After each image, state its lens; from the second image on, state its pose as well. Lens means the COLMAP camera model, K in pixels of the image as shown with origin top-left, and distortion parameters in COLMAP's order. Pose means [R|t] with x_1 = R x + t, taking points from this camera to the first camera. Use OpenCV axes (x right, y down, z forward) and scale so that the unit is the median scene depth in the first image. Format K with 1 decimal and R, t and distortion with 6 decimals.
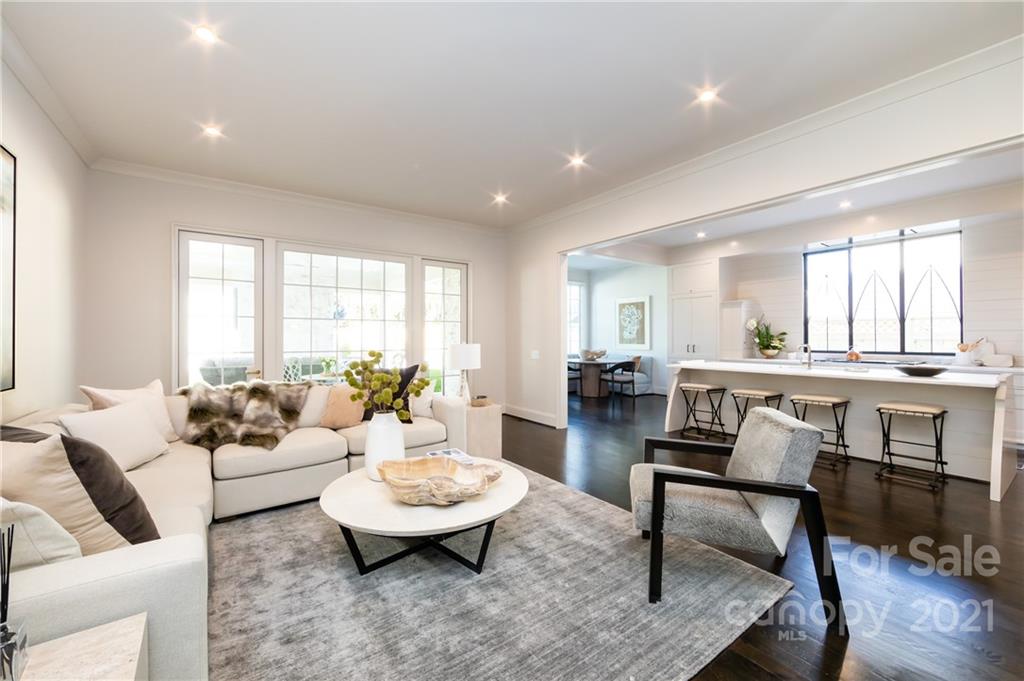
lens RADIAL K [[402.5, 0, 512.3], [0, 402.5, 337.5], [0, 0, 1]] dist [-0.004077, -0.000814]
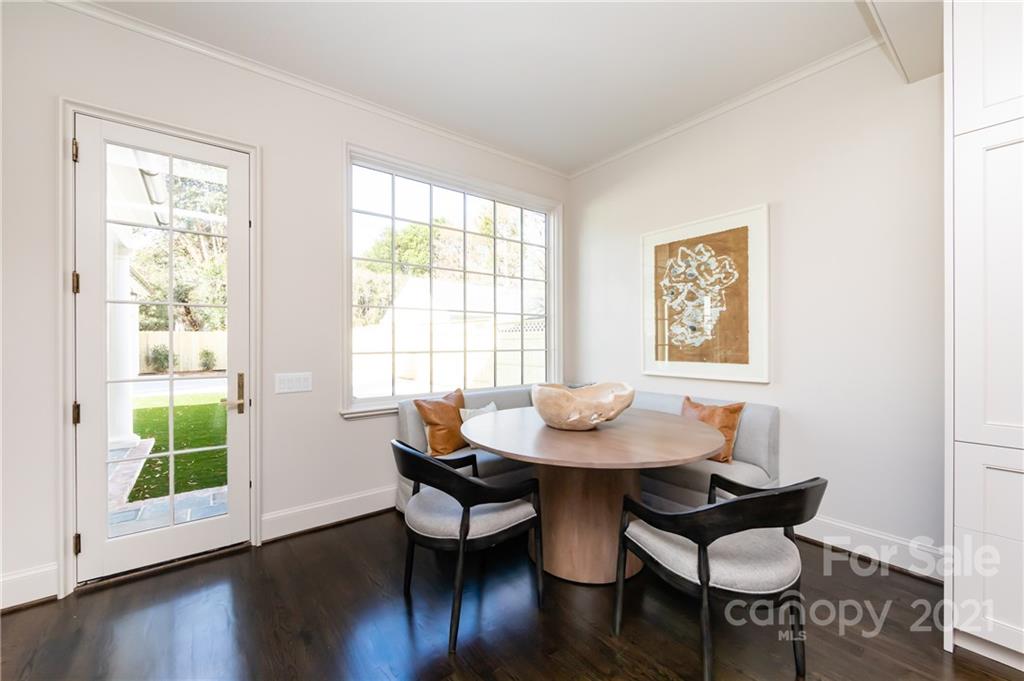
lens RADIAL K [[402.5, 0, 515.3], [0, 402.5, 339.3], [0, 0, 1]] dist [-0.004077, -0.000814]
pose [[0.998829, -0.001027, 0.048379, 0.185209], [0.001164, 0.999995, -0.002811, -0.002267], [-0.048376, 0.002864, 0.998825, 0.963654]]
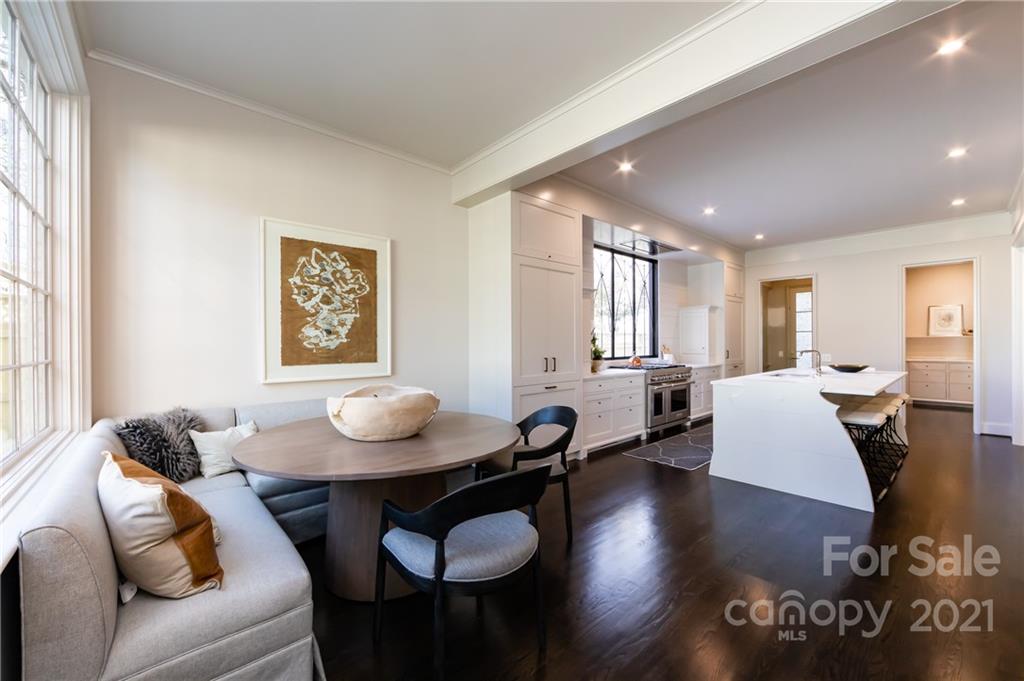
lens RADIAL K [[402.5, 0, 516.0], [0, 402.5, 344.6], [0, 0, 1]] dist [-0.004077, -0.000814]
pose [[-0.128851, 0.000418, 0.991664, -0.096712], [0.005925, 0.999982, 0.000349, 0.000836], [-0.991646, 0.005920, -0.128852, 1.265772]]
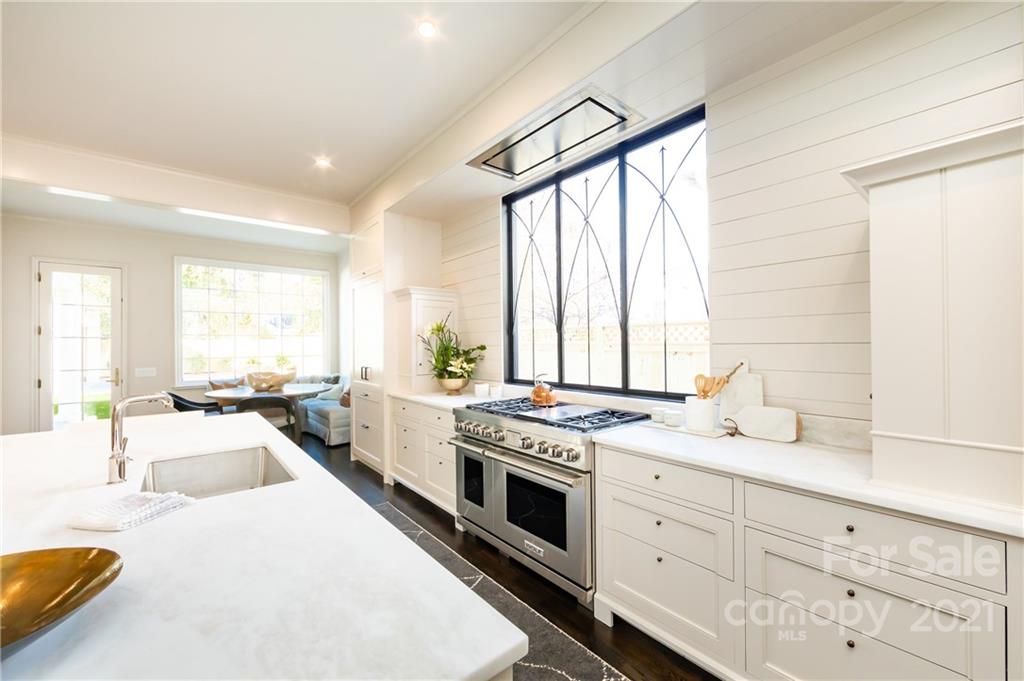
lens RADIAL K [[402.5, 0, 509.0], [0, 402.5, 341.3], [0, 0, 1]] dist [-0.004077, -0.000814]
pose [[0.996310, -0.005384, 0.085654, 0.678241], [0.006456, 0.999904, -0.012242, -0.011523], [-0.085580, 0.012750, 0.996250, 0.462847]]
